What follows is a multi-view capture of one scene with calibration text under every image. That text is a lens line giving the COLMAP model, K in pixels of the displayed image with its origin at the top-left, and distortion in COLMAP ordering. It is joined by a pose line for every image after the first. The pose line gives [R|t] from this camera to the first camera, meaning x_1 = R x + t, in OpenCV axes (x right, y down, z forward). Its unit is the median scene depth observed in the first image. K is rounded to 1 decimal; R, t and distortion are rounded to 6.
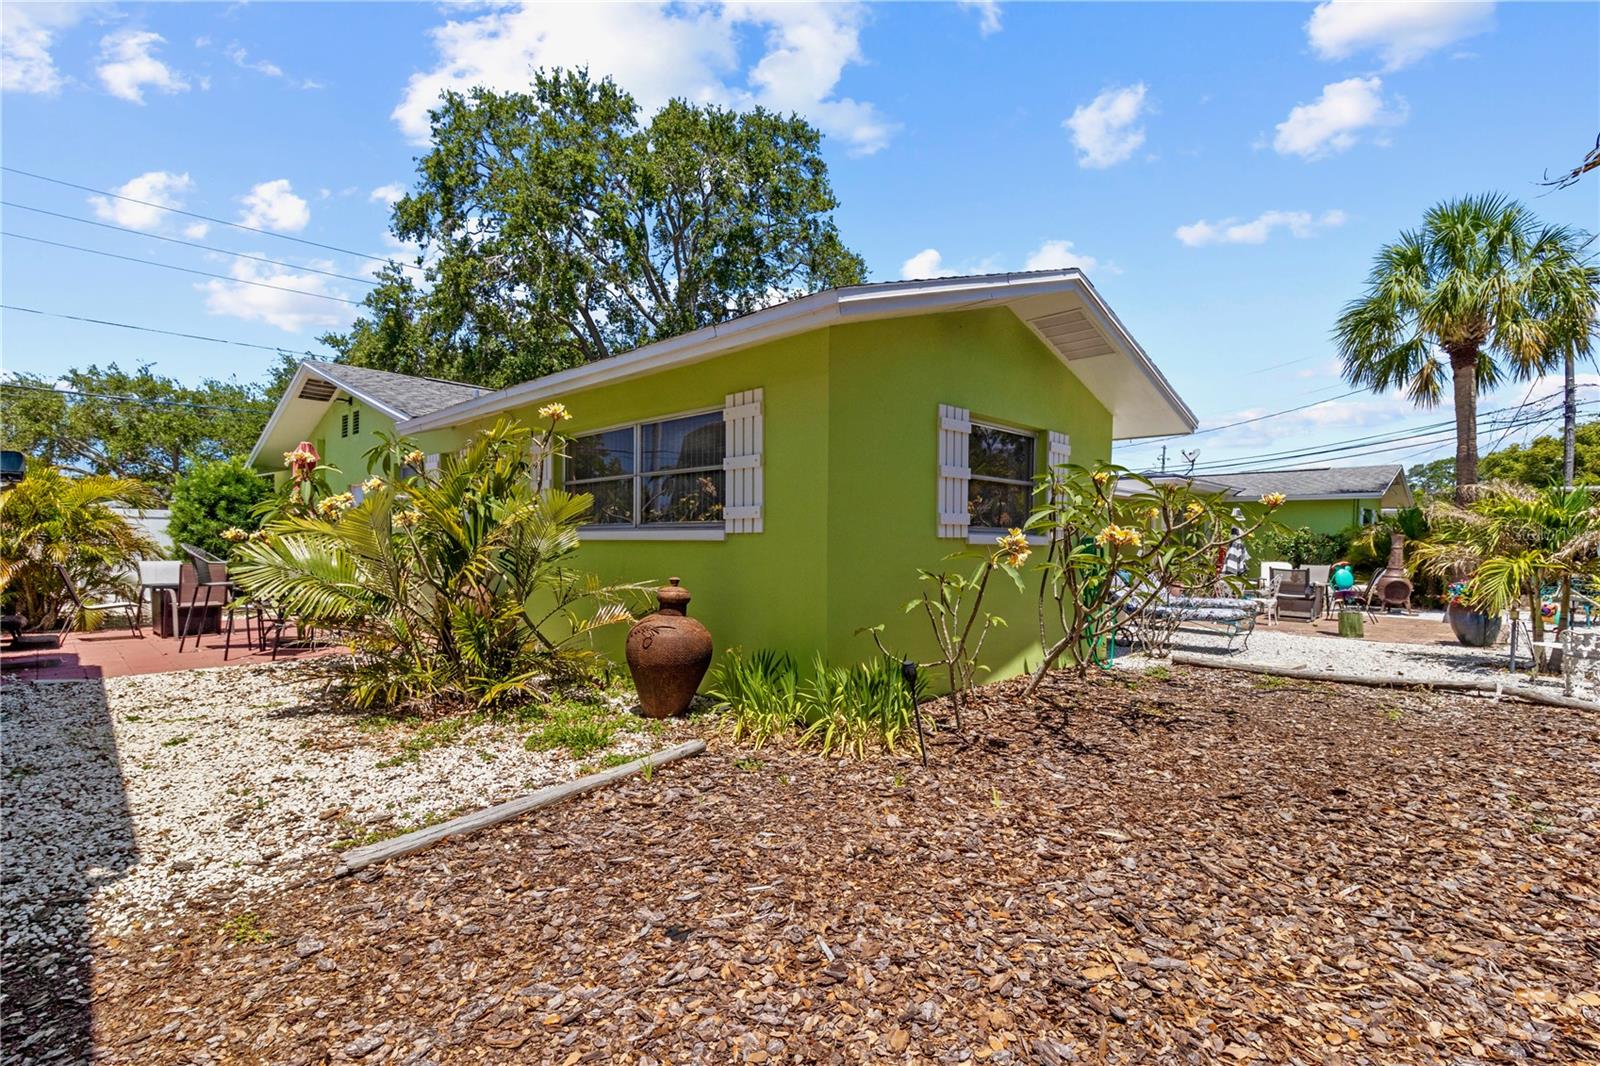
lens RADIAL K [[768.3, 0, 813.7], [0, 768.3, 541.5], [0, 0, 1]] dist [0.001631, 0.000732]
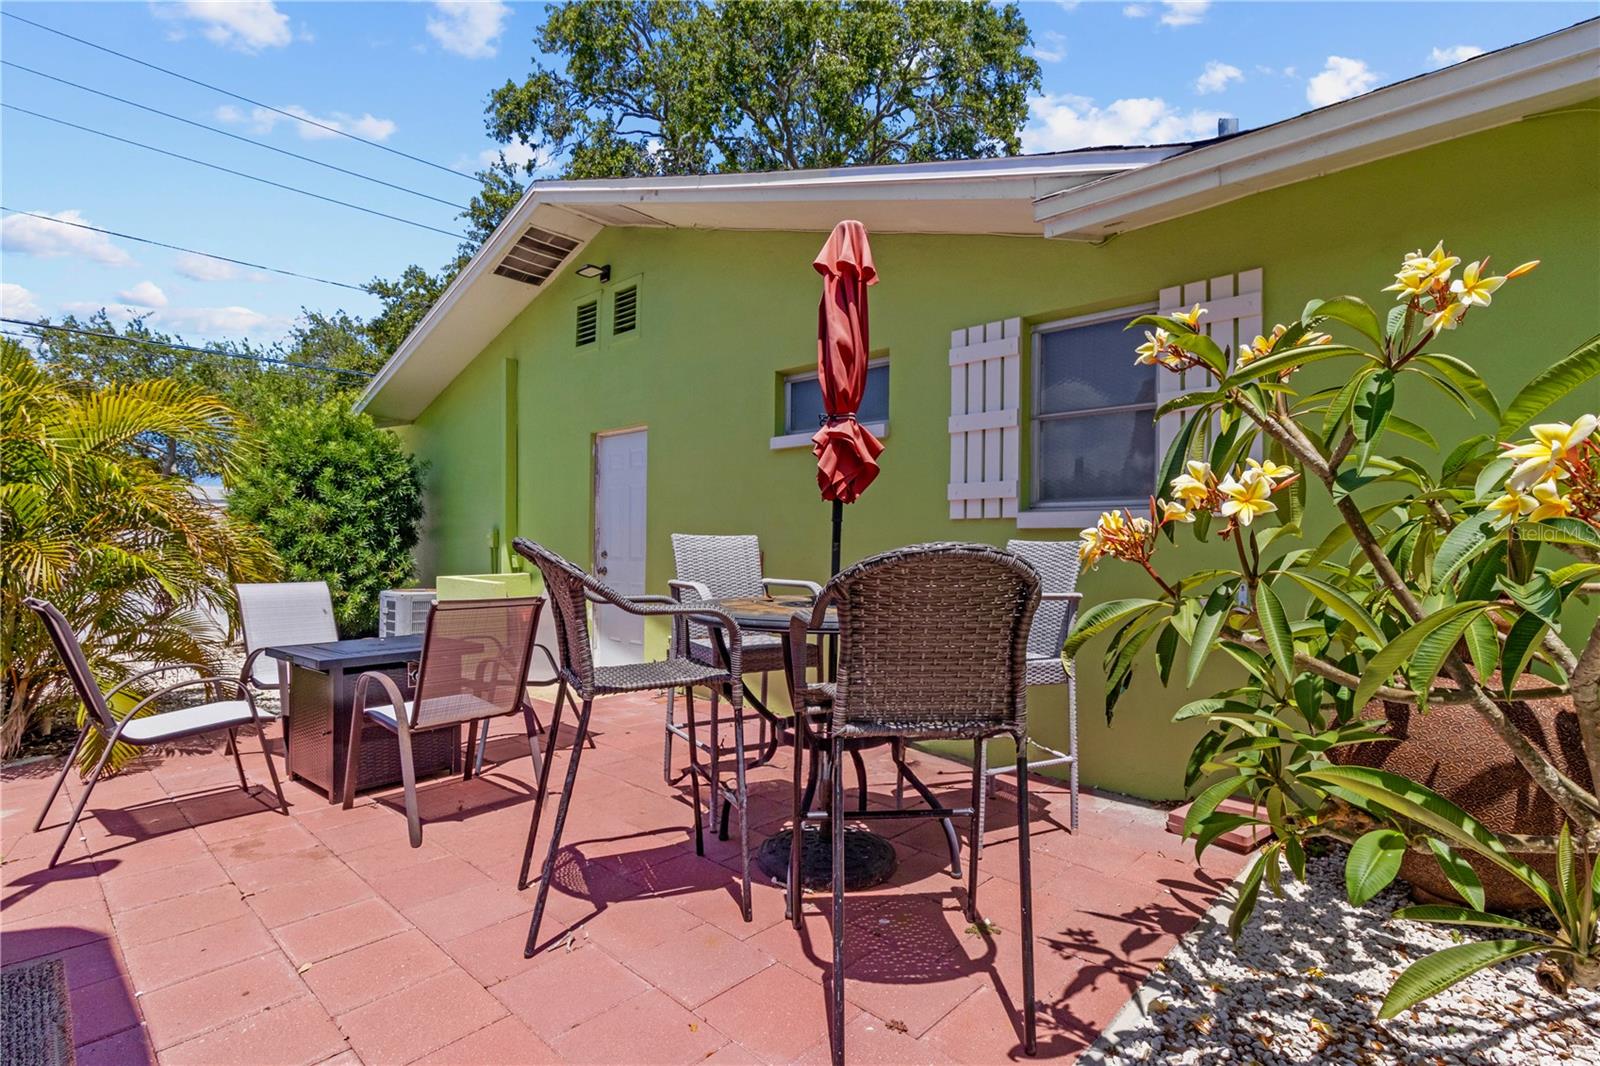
lens RADIAL K [[750.3, 0, 808.0], [0, 750.3, 529.1], [0, 0, 1]] dist [0.001643, 0.001036]
pose [[0.999380, 0.002624, 0.035100, -0.281665], [-0.001980, 0.999829, -0.018366, 0.001231], [-0.035142, 0.018285, 0.999215, 0.282265]]
